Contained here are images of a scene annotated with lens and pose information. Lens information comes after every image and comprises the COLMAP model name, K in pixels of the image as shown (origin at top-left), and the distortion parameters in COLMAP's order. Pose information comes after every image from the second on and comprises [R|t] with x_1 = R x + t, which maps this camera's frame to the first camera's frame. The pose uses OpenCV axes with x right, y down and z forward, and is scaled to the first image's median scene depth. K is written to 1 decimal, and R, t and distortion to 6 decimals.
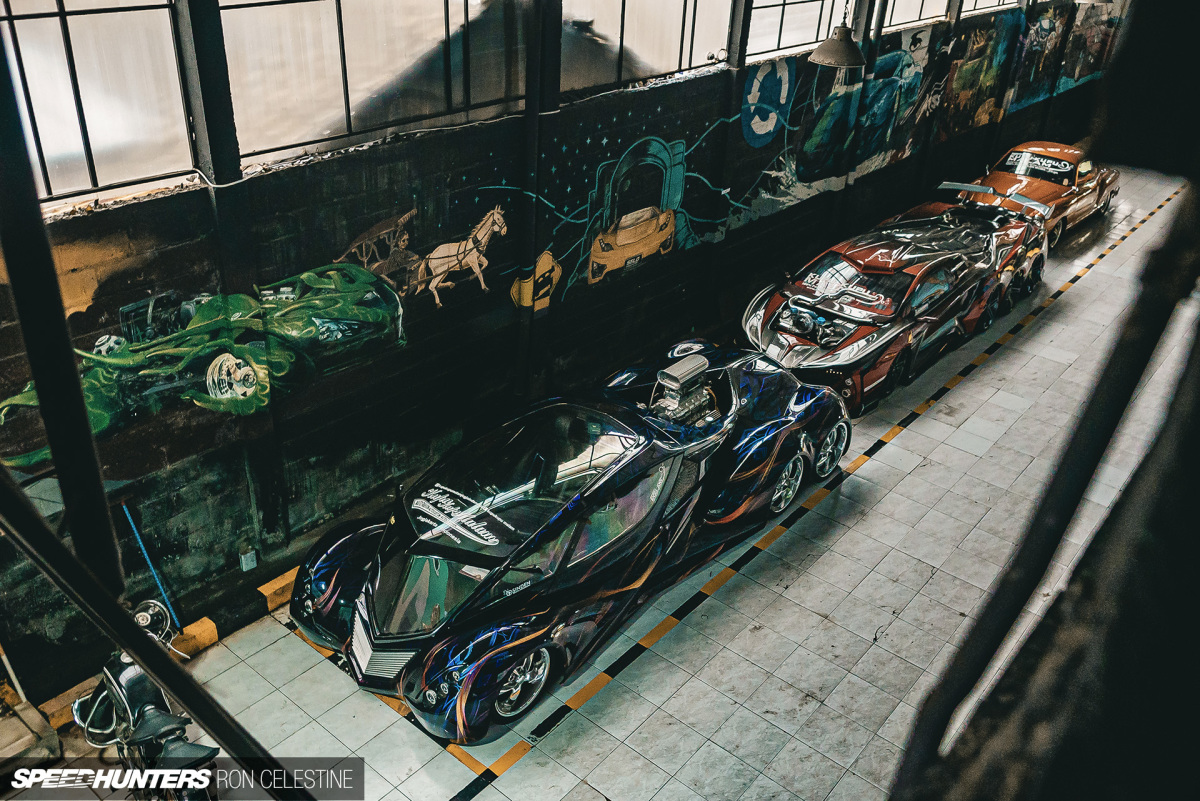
lens RADIAL K [[995.4, 0, 600.0], [0, 995.4, 400.5], [0, 0, 1]] dist [0.006538, 0.006046]
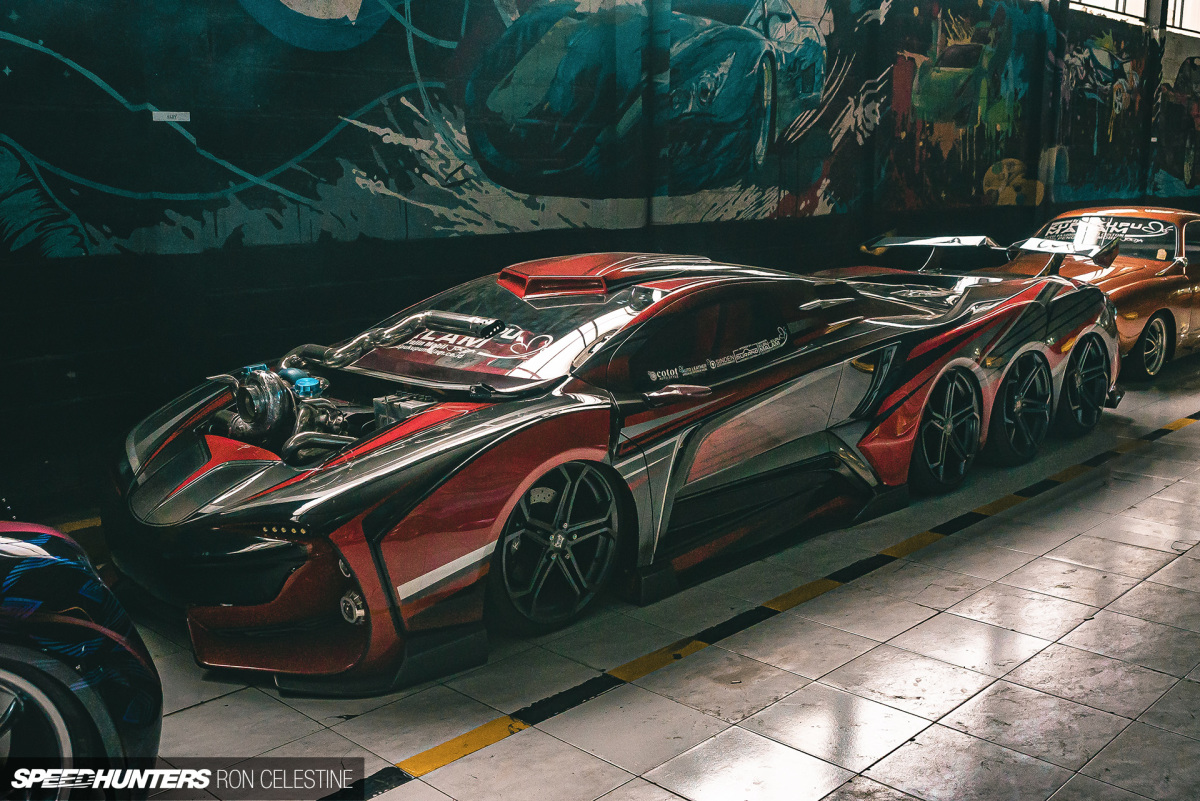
lens RADIAL K [[1169.9, 0, 600.0], [0, 1169.9, 400.5], [0, 0, 1]] dist [0.000982, 0.007491]
pose [[0.995490, -0.040705, -0.085694, 0.285919], [0.011839, 0.949516, -0.313496, 0.034879], [0.094128, 0.311067, 0.945715, 0.541031]]
